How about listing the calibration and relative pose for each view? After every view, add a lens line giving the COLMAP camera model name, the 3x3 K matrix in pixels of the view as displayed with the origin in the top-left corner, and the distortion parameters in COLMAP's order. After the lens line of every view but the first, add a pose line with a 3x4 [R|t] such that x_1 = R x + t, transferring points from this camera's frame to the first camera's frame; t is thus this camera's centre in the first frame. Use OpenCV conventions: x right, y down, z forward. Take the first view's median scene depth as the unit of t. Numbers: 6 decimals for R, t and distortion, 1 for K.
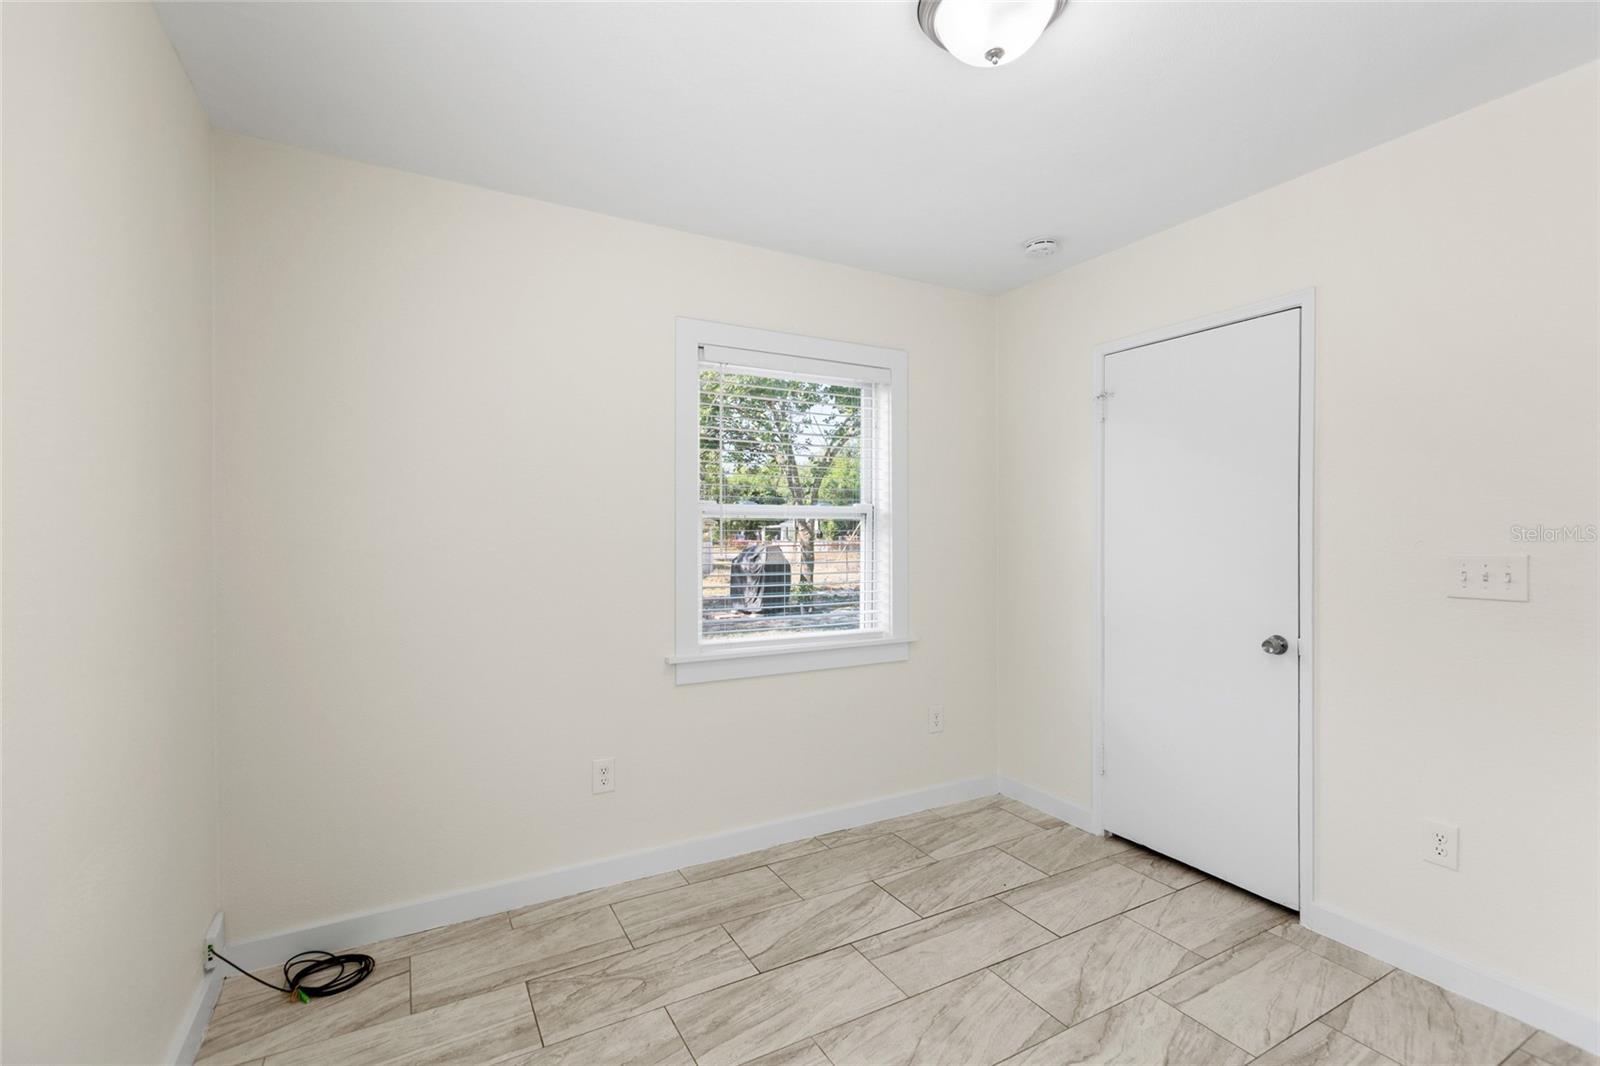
lens RADIAL K [[719.4, 0, 802.0], [0, 719.4, 561.0], [0, 0, 1]] dist [0.006797, -0.000053]
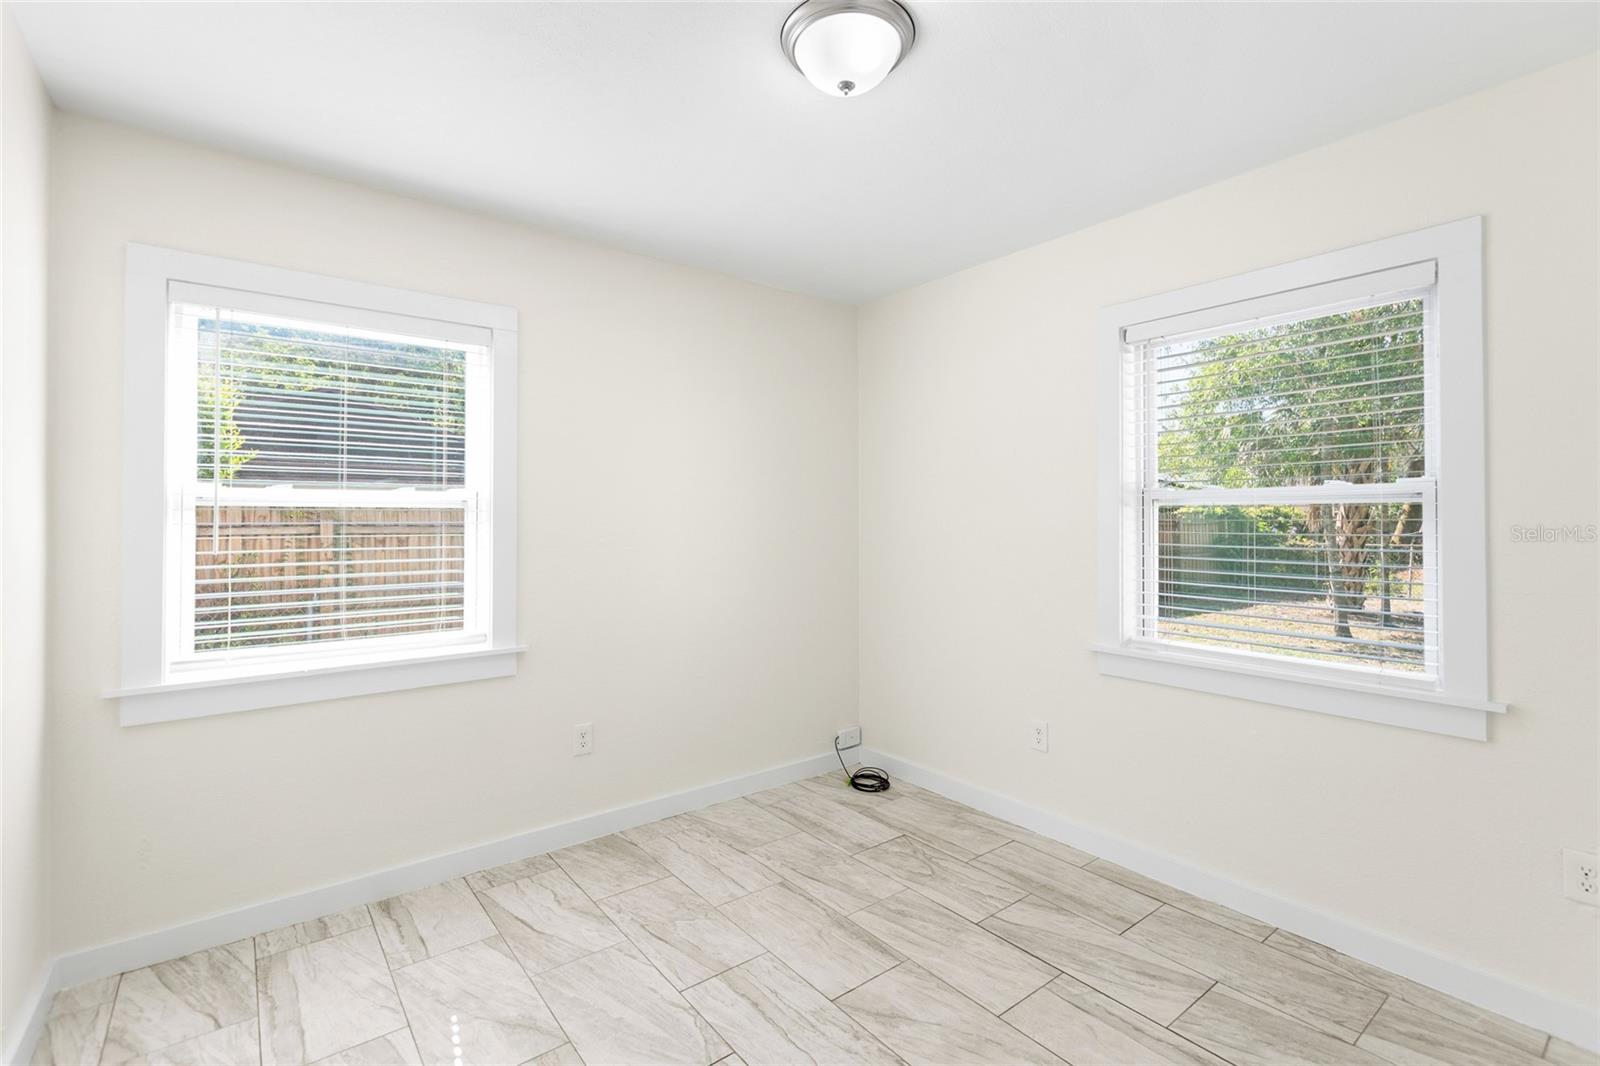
lens RADIAL K [[718.2, 0, 803.2], [0, 718.2, 523.8], [0, 0, 1]] dist [0.002961, -0.000598]
pose [[0.155431, 0.005824, -0.987830, 0.872902], [-0.038478, 0.999259, -0.000163, -0.022971], [0.987097, 0.038035, 0.155540, 0.489094]]
